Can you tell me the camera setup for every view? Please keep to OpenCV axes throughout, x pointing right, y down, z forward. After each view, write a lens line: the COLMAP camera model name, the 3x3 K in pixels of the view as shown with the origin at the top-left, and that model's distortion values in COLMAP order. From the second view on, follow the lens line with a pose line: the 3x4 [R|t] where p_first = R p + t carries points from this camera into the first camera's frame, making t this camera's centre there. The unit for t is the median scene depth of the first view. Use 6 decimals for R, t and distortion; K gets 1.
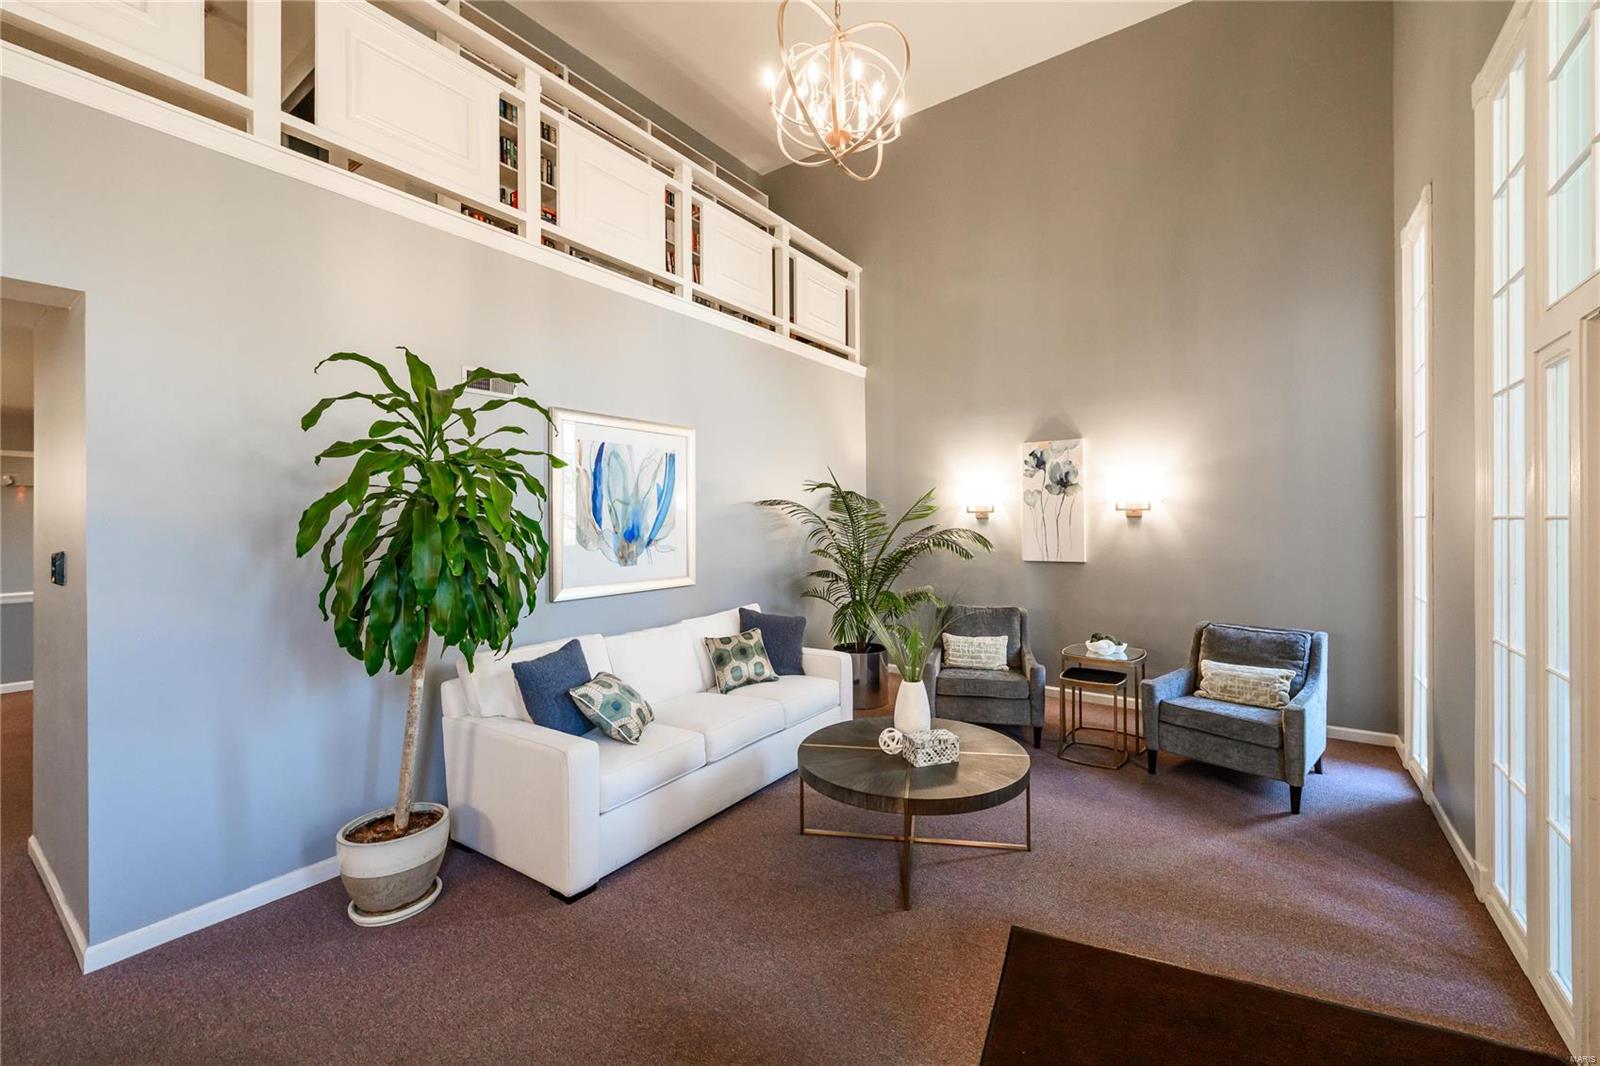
lens RADIAL K [[650.2, 0, 800.3], [0, 650.2, 522.2], [0, 0, 1]] dist [0.006941, -0.000127]
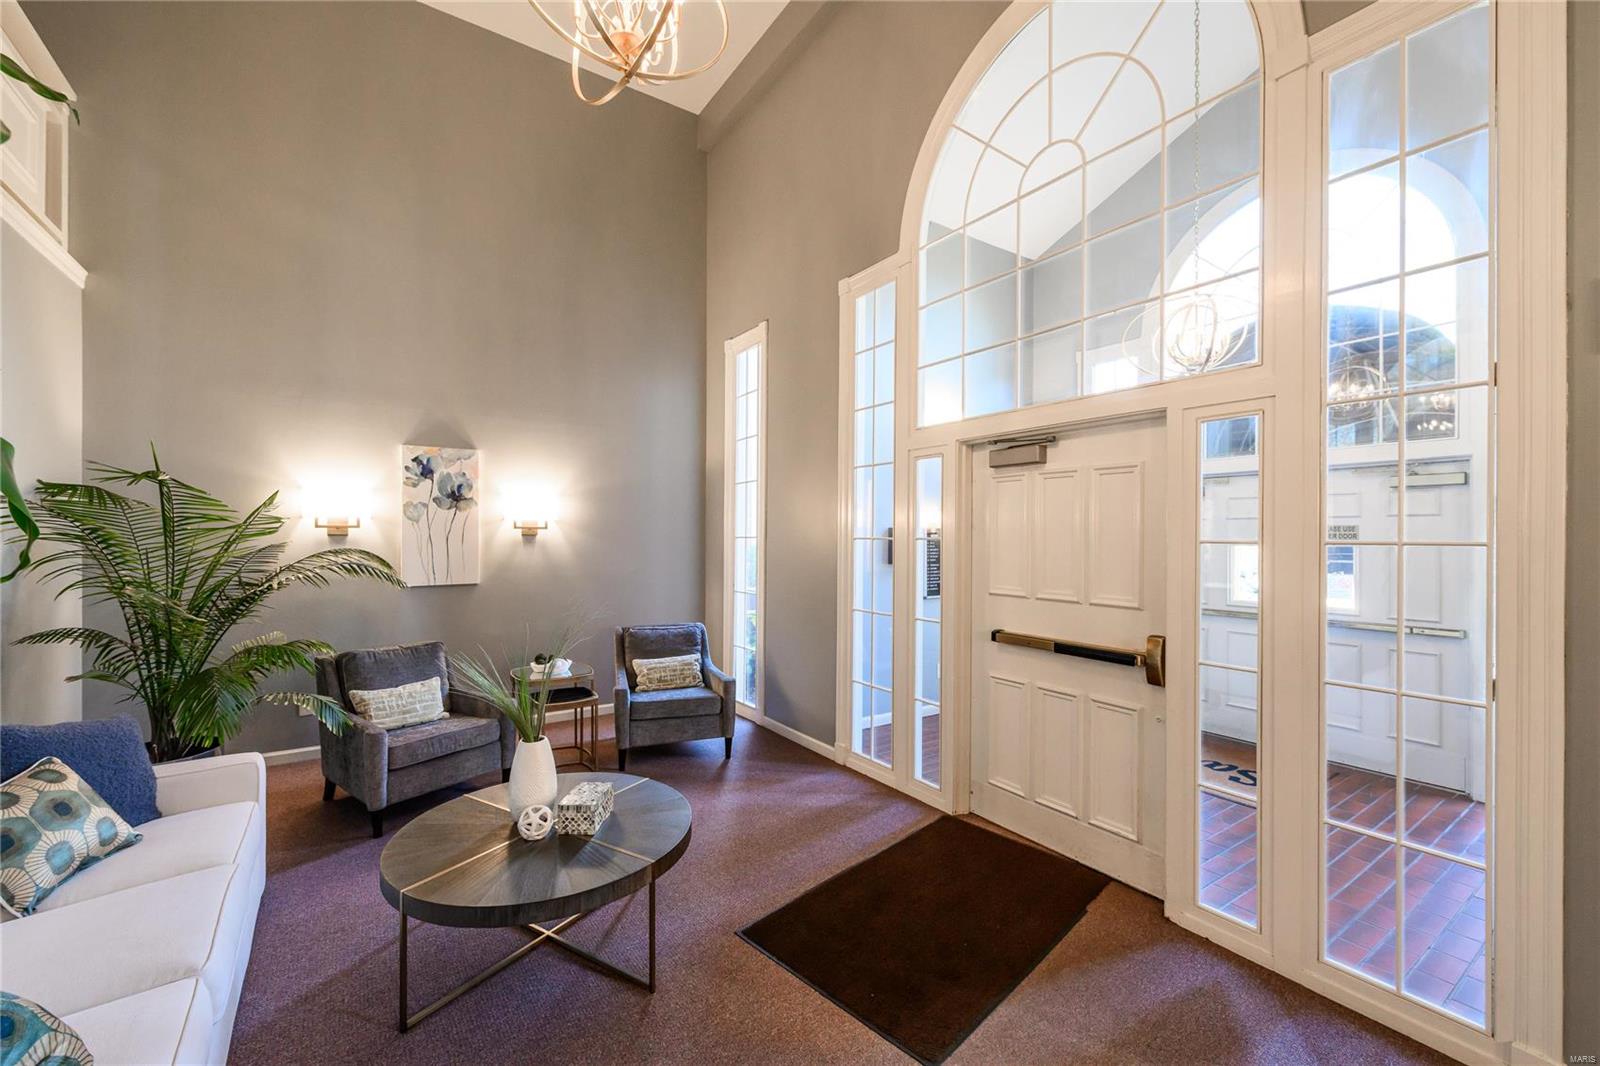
lens RADIAL K [[650.2, 0, 799.2], [0, 650.2, 538.5], [0, 0, 1]] dist [0.006941, -0.000127]
pose [[0.348868, 0.003462, 0.937165, -0.299560], [-0.001528, 0.999994, -0.003126, -0.000441], [-0.937171, -0.000342, 0.348871, 0.269618]]
